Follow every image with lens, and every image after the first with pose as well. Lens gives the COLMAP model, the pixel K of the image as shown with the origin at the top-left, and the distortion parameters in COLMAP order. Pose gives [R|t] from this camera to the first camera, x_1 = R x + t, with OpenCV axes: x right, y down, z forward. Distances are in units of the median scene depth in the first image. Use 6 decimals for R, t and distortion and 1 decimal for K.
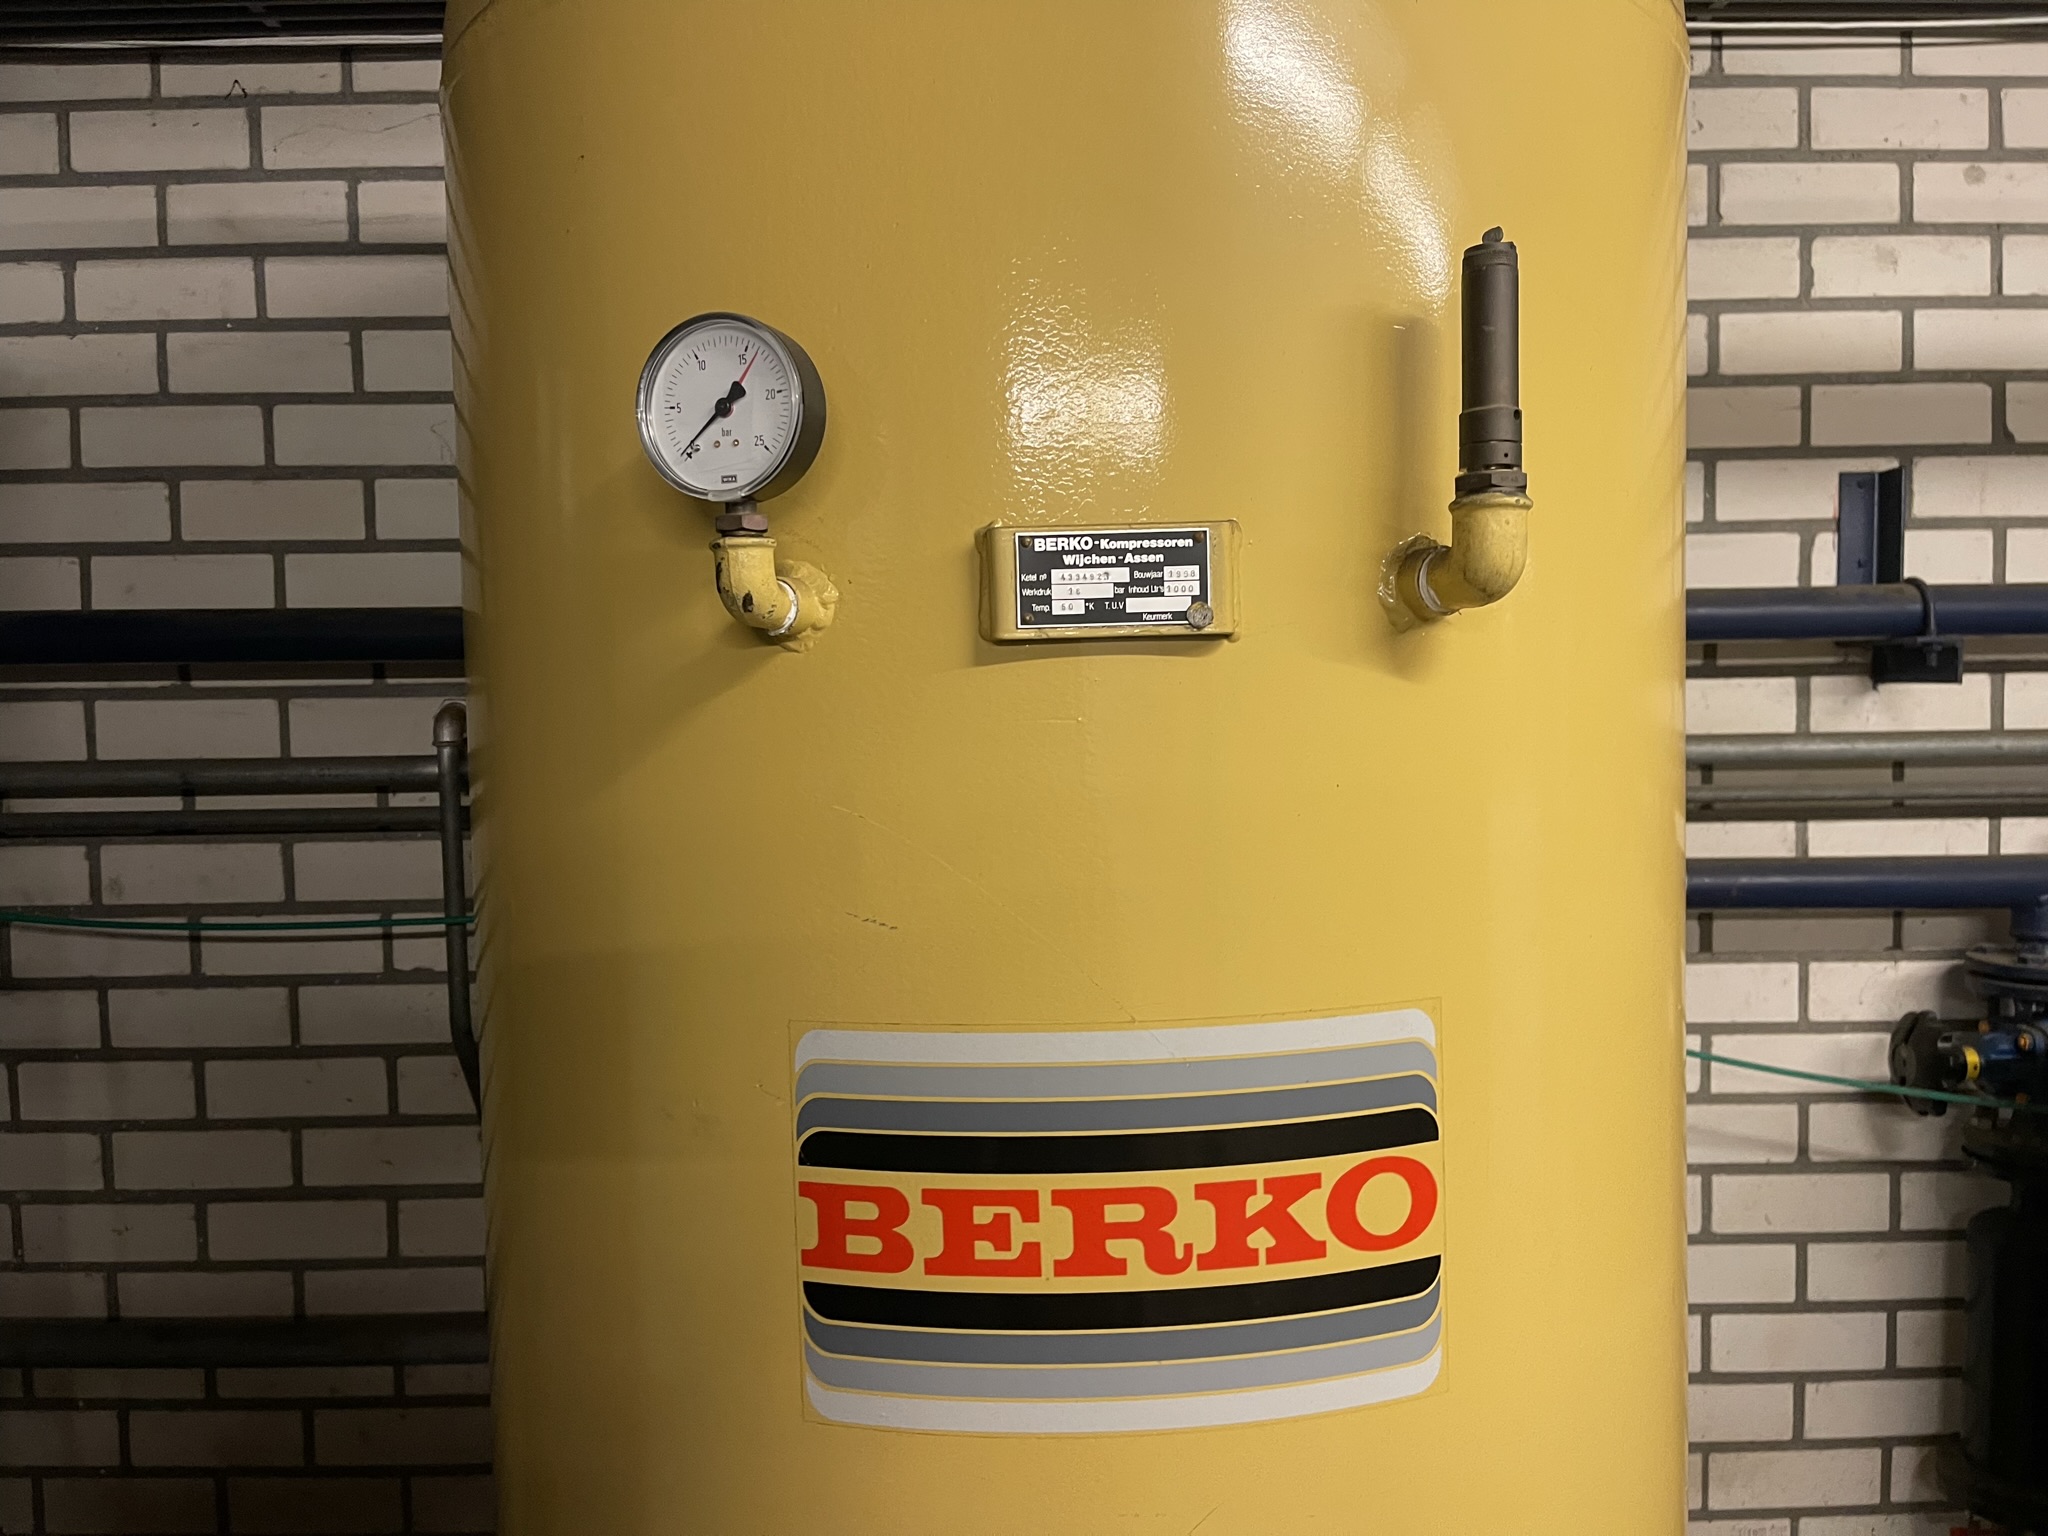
lens RADIAL K [[1545.3, 0, 1032.8], [0, 1545.3, 789.1], [0, 0, 1]] dist [0.066237, -0.090445]
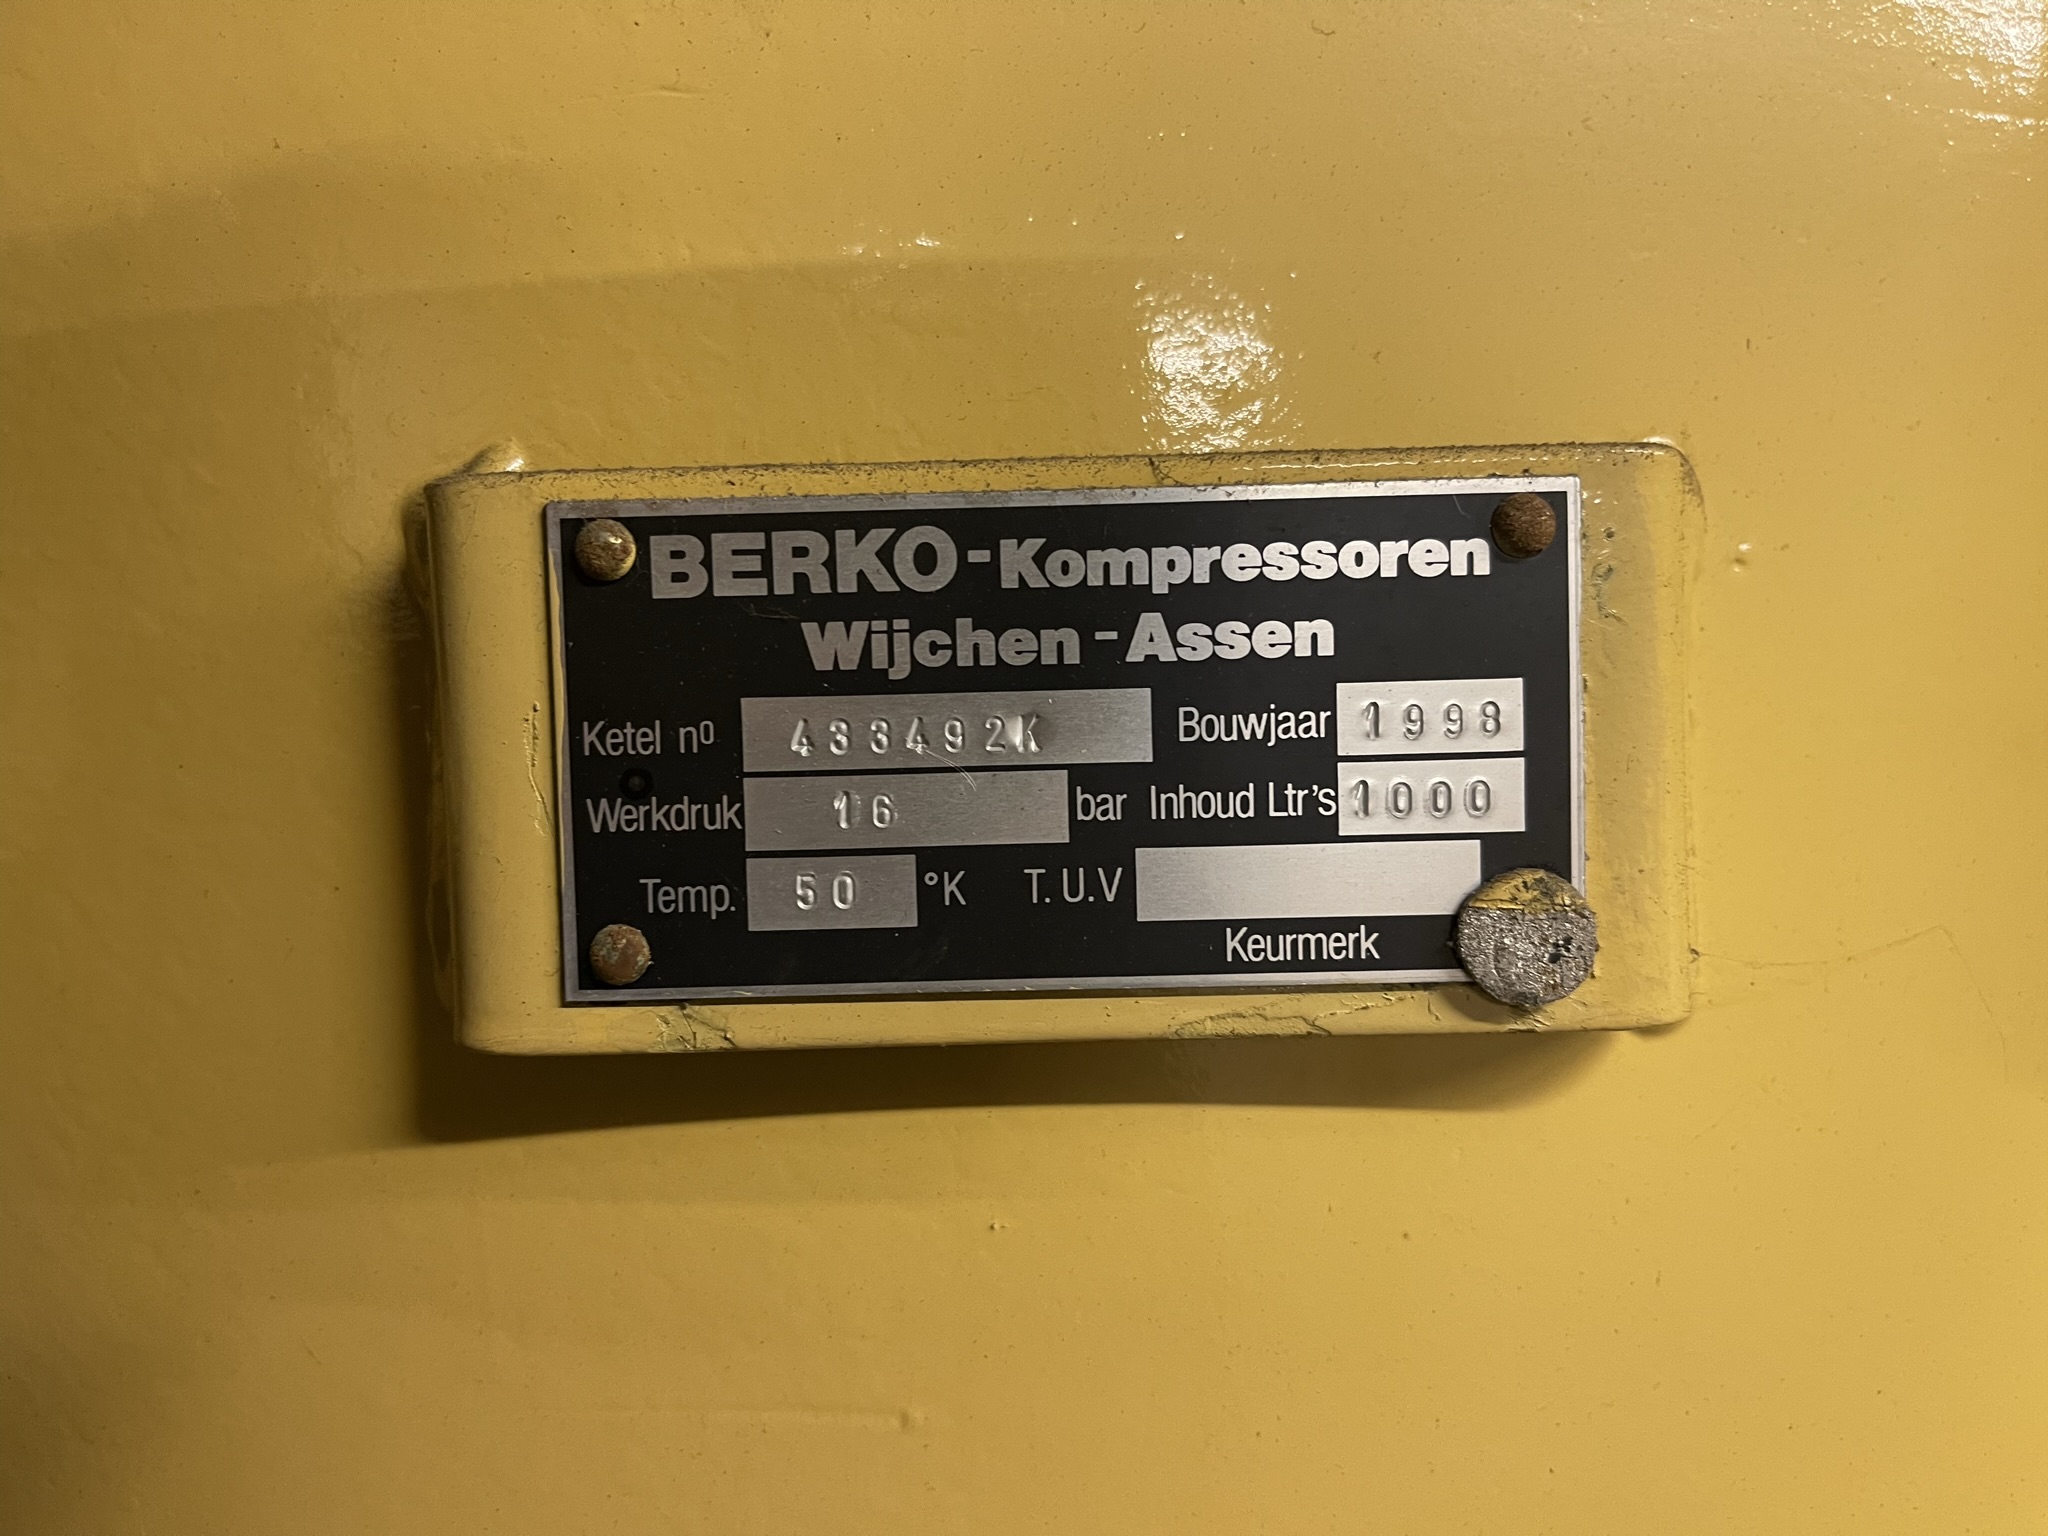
lens RADIAL K [[1545.3, 0, 1030.8], [0, 1545.3, 781.6], [0, 0, 1]] dist [0.066237, -0.090445]
pose [[0.999368, 0.005150, -0.035174, 0.054130], [-0.005886, 0.999765, -0.020855, -0.127584], [0.035058, 0.021049, 0.999164, 0.810116]]
